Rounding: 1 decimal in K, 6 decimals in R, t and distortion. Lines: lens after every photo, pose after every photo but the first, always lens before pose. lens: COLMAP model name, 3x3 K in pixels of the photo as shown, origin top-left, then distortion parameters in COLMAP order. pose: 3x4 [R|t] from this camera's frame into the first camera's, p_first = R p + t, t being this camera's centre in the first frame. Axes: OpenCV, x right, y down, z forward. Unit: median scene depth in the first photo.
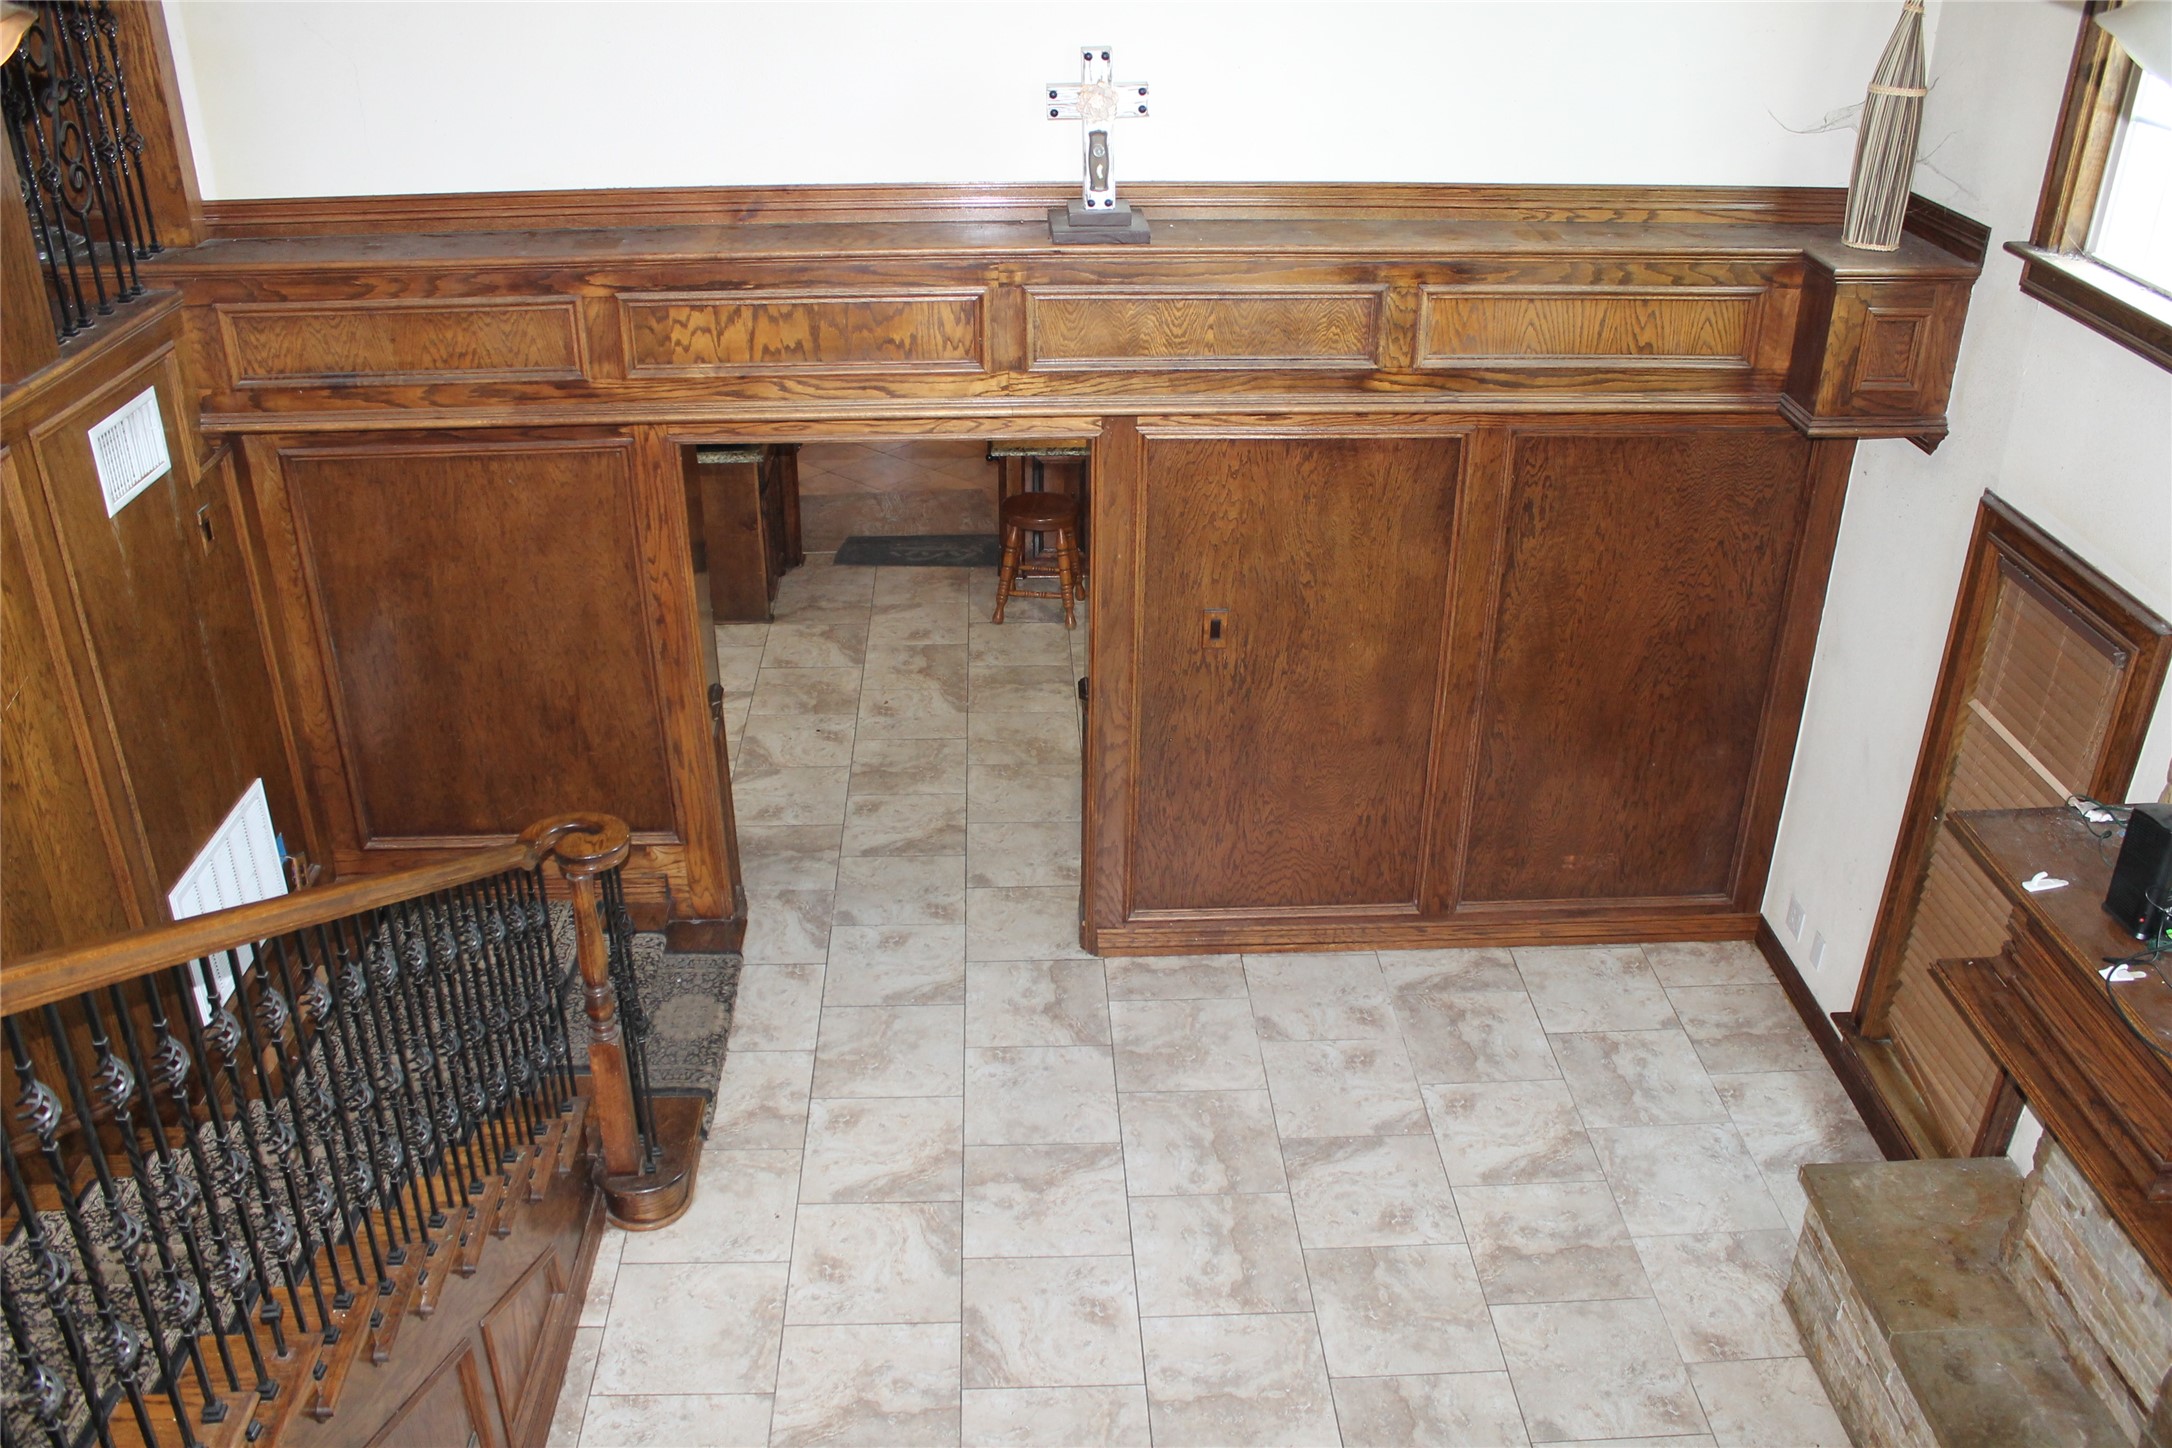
lens RADIAL K [[1875.9, 0, 1086.8], [0, 1875.9, 730.7], [0, 0, 1]] dist [-0.151515, 0.120360]
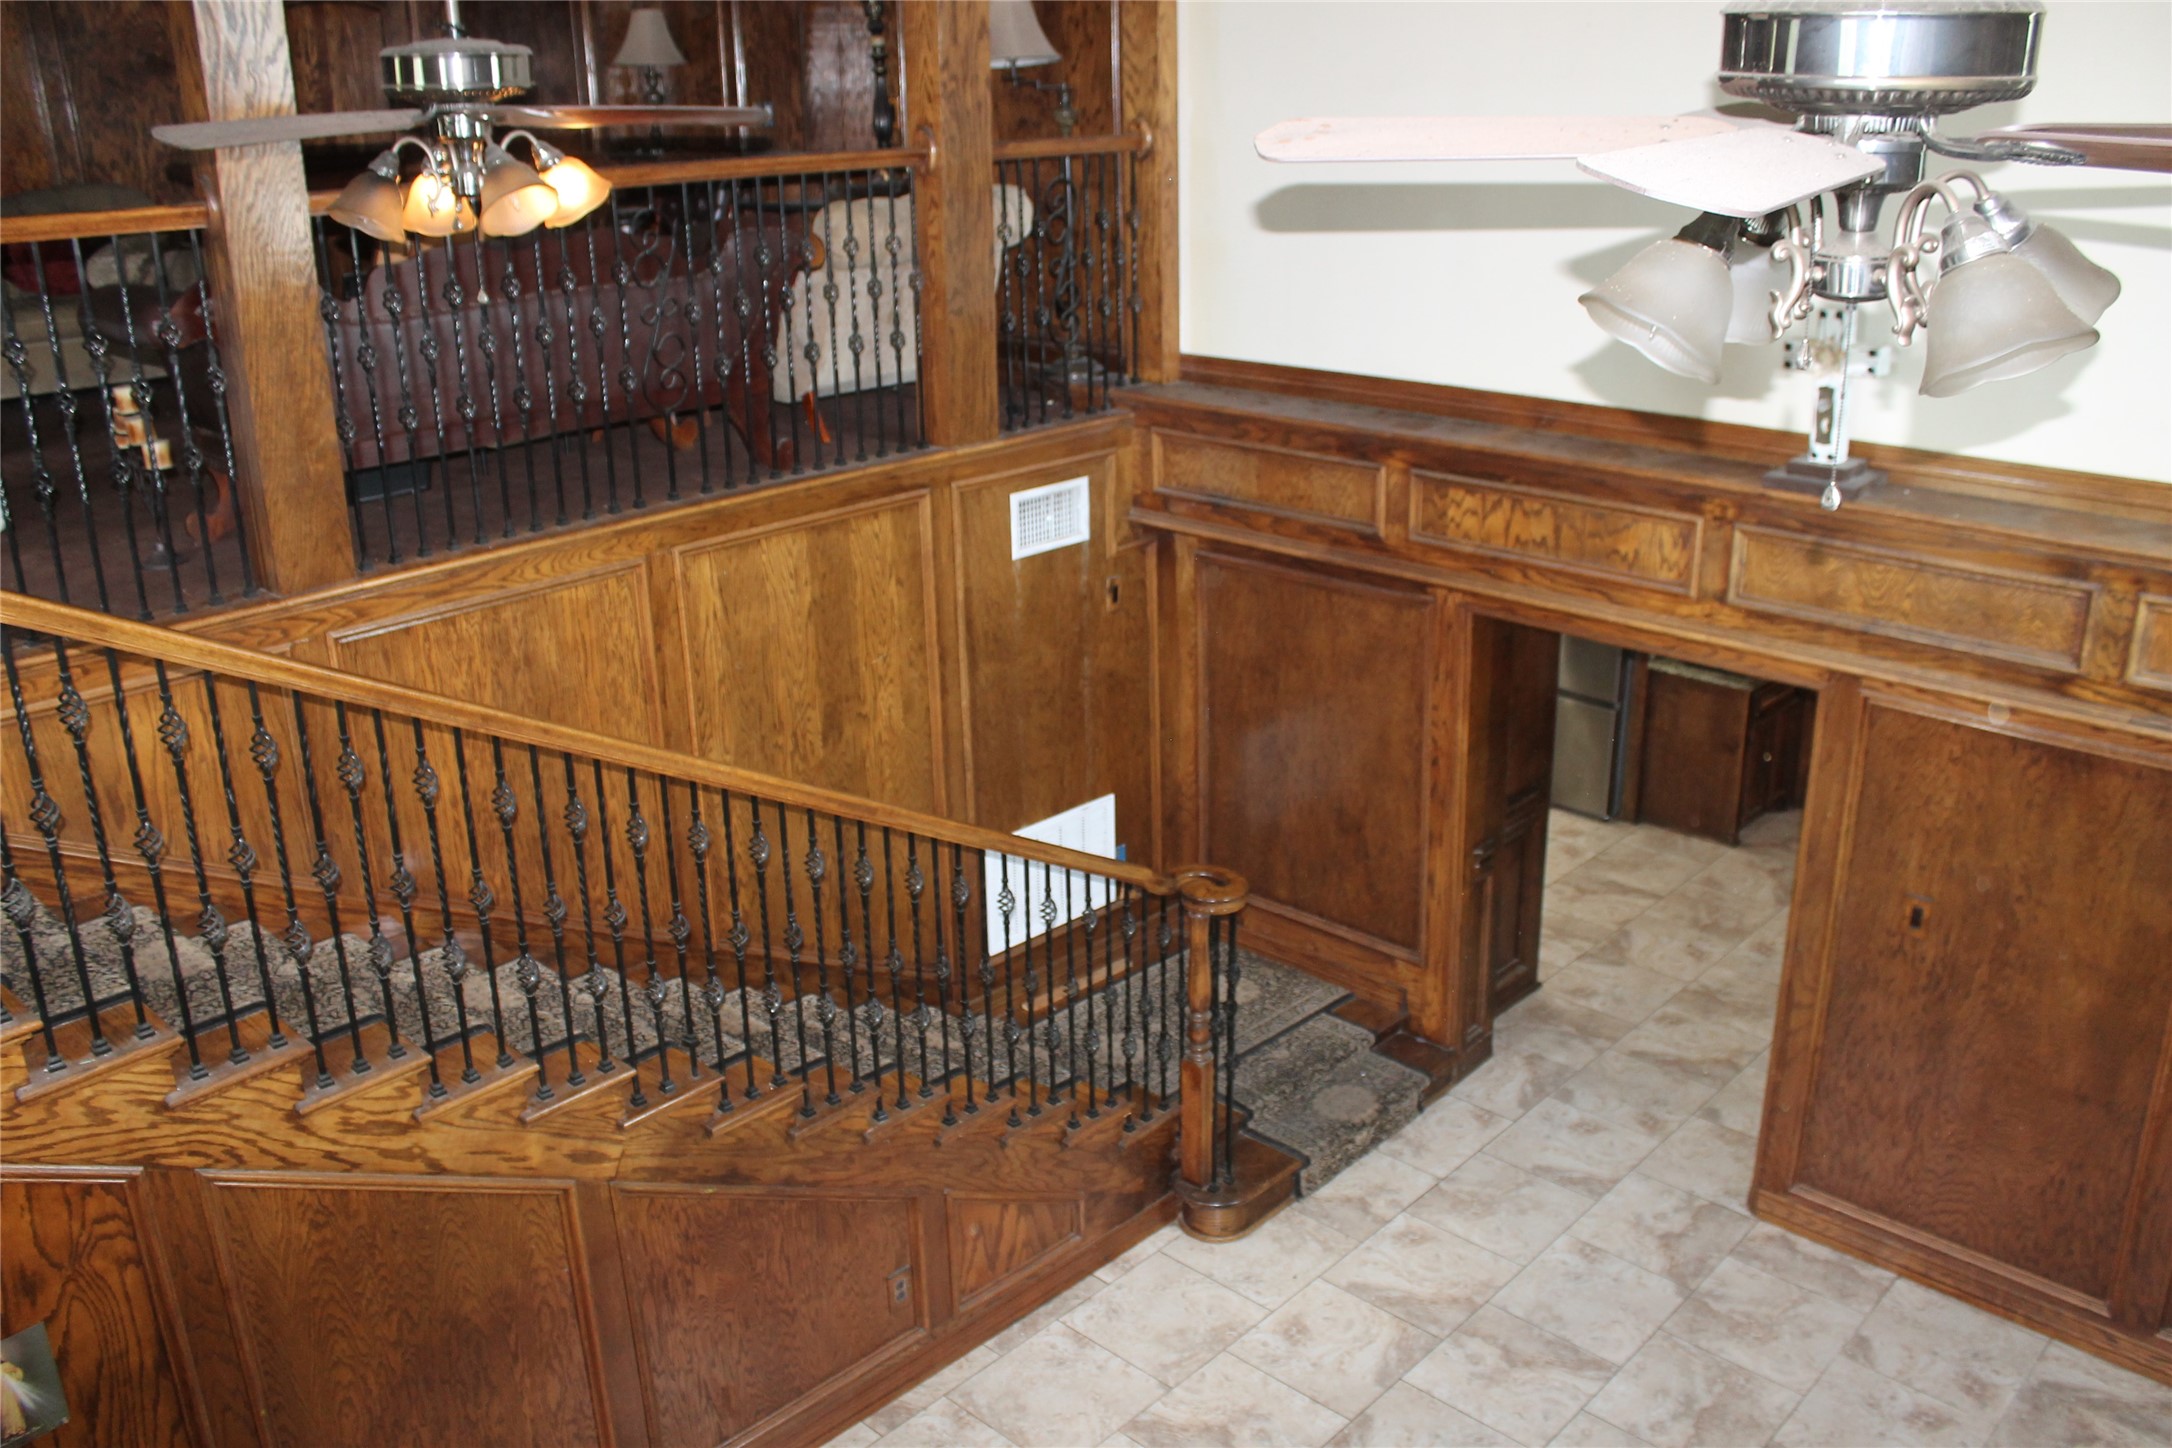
lens RADIAL K [[1875.9, 0, 1094.9], [0, 1875.9, 732.9], [0, 0, 1]] dist [-0.151515, 0.120360]
pose [[0.687838, 0.232074, -0.687765, 0.441394], [-0.316537, 0.948574, 0.003508, -0.015676], [0.653210, 0.215290, 0.725925, 0.035945]]
